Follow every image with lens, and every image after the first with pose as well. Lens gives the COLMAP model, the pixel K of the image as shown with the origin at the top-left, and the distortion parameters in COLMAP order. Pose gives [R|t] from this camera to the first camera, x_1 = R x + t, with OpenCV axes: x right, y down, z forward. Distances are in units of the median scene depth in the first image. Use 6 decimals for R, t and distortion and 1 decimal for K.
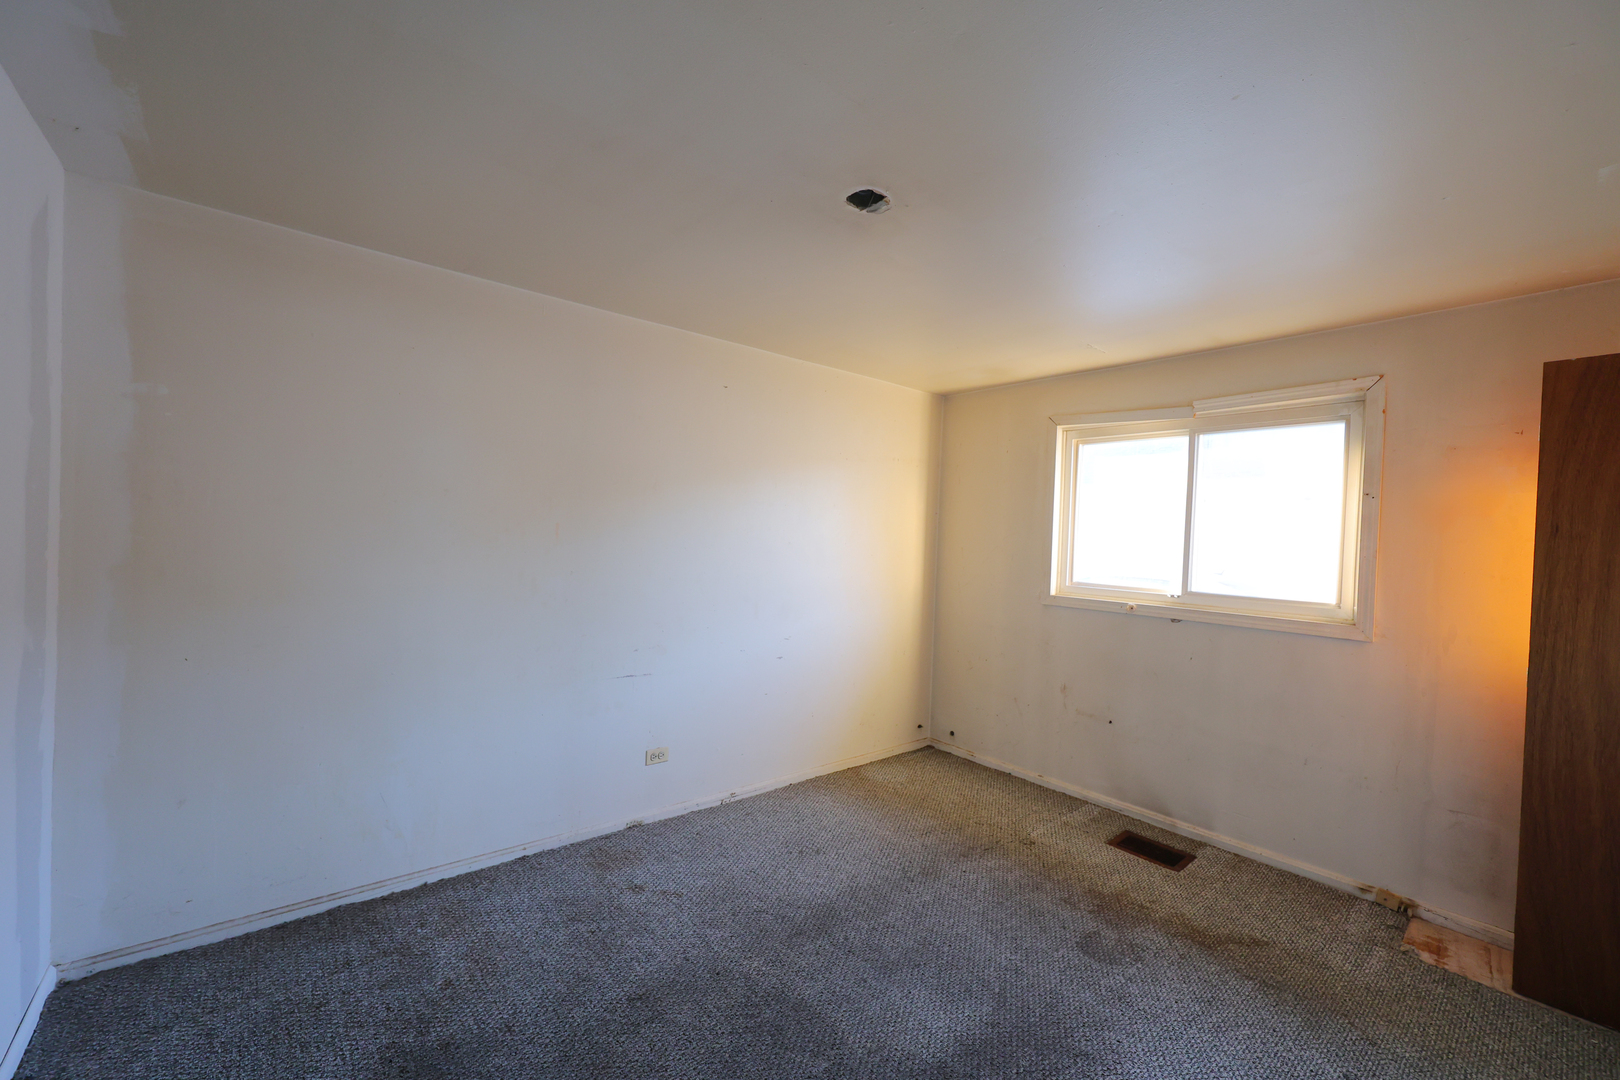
lens RADIAL K [[646.5, 0, 809.4], [0, 646.5, 546.6], [0, 0, 1]] dist [0.001318, 0.000035]
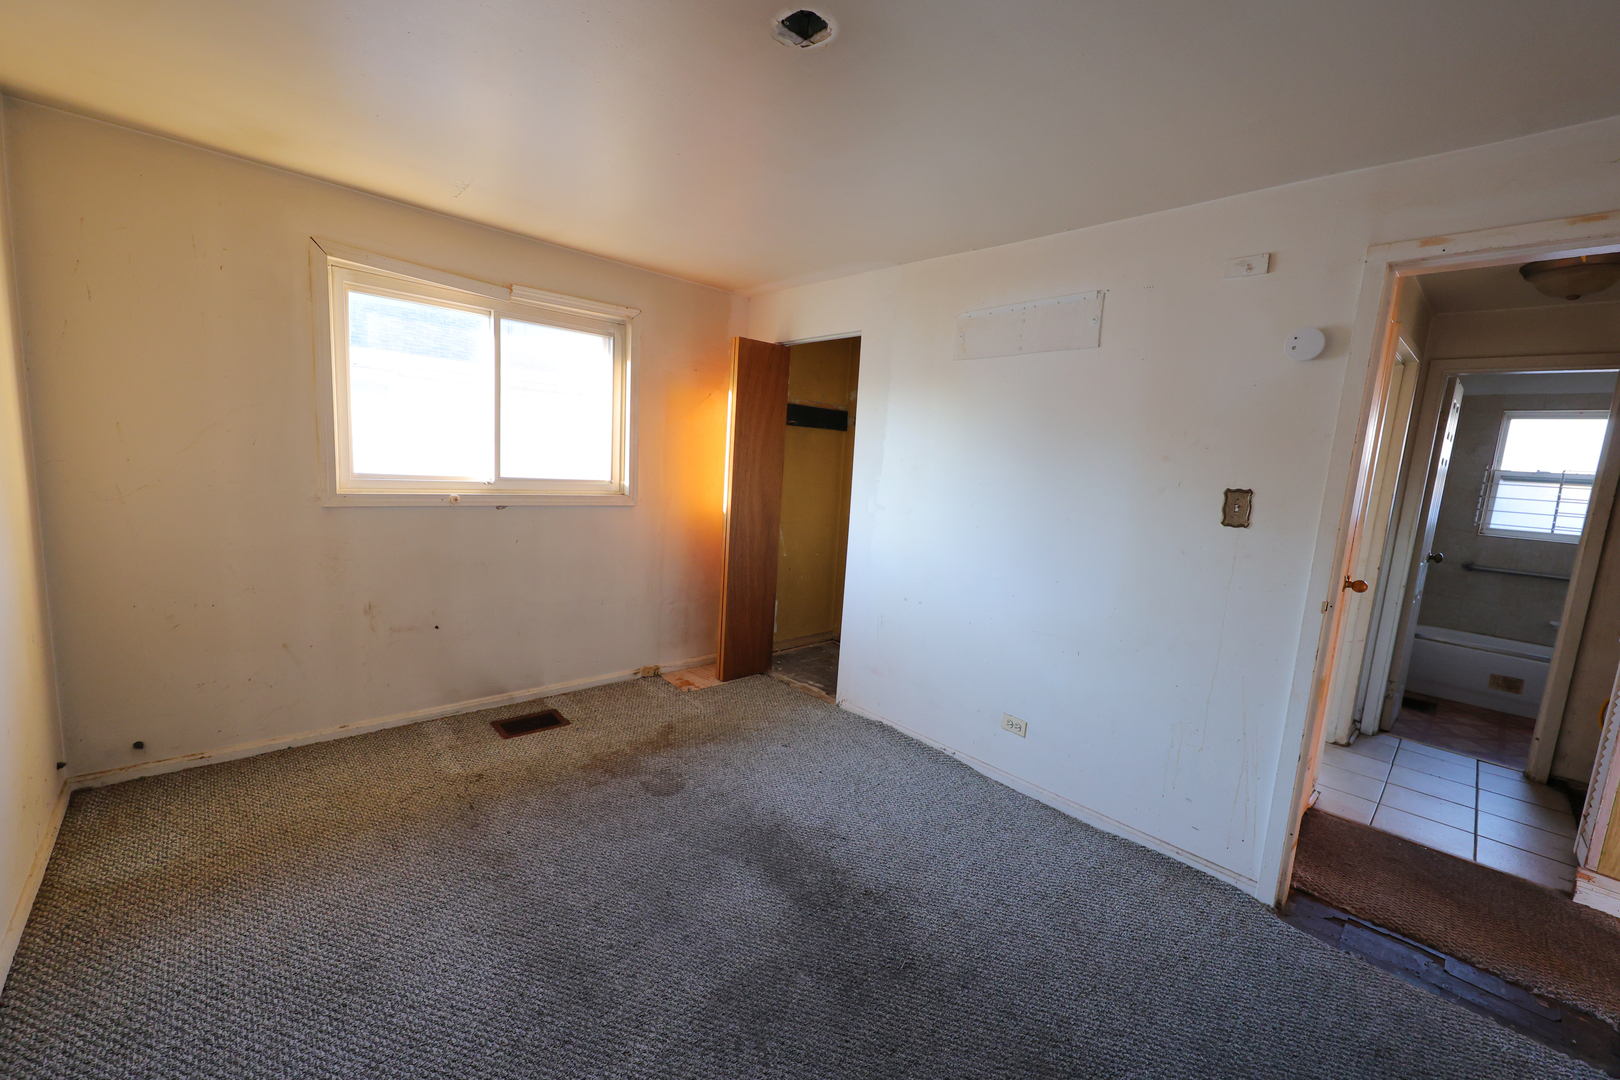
lens RADIAL K [[646.5, 0, 809.4], [0, 646.5, 546.6], [0, 0, 1]] dist [0.001318, 0.000035]
pose [[-0.044345, -0.175970, 0.983396, -0.480681], [-0.046619, 0.983657, 0.173915, -0.024186], [-0.997928, -0.038133, -0.051823, 0.596171]]
